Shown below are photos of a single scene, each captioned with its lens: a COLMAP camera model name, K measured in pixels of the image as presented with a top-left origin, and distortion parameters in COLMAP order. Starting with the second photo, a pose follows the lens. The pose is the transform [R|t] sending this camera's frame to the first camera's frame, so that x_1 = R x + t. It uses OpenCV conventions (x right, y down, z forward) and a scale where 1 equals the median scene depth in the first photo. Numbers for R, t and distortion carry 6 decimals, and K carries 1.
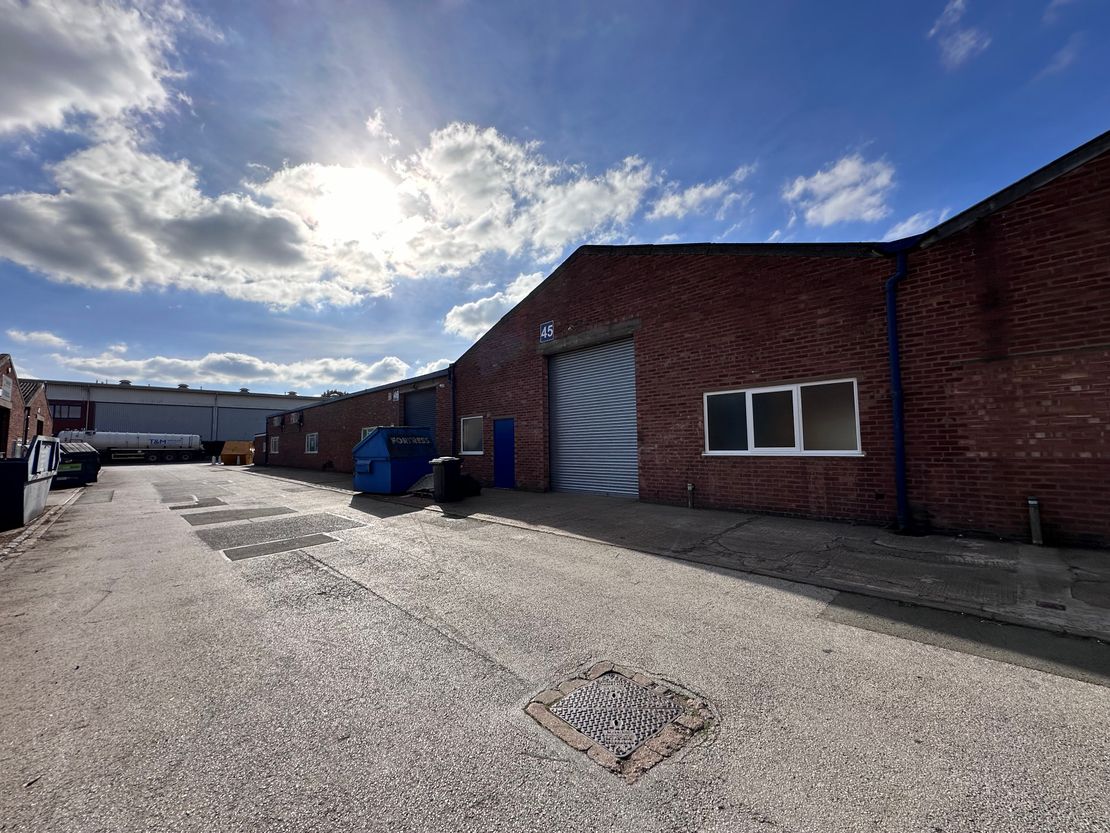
lens RADIAL K [[441.5, 0, 554.3], [0, 441.5, 414.6], [0, 0, 1]] dist [-0.000481, 0.000549]
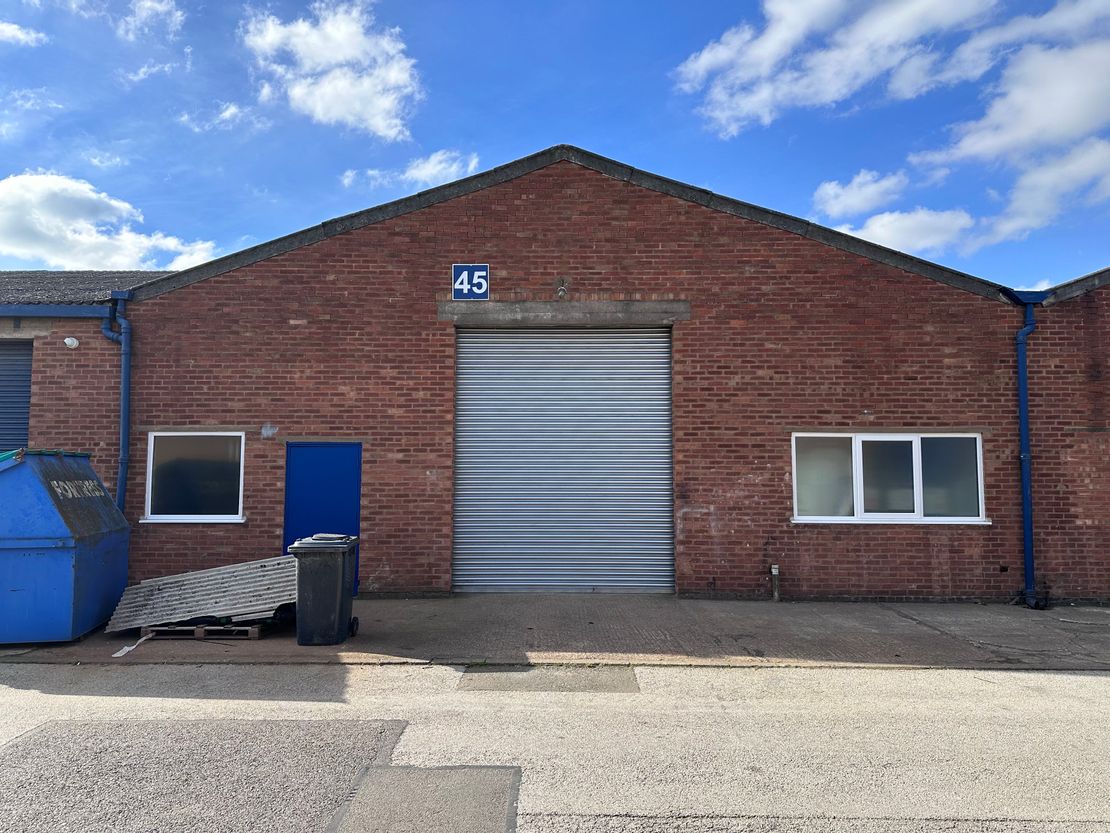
lens RADIAL K [[775.8, 0, 551.2], [0, 775.8, 417.5], [0, 0, 1]] dist [0.022995, -0.027822]
pose [[0.710742, 0.078418, 0.699068, -0.891610], [-0.063965, 0.996855, -0.046788, 0.009806], [-0.700539, -0.011462, 0.713522, 0.444729]]
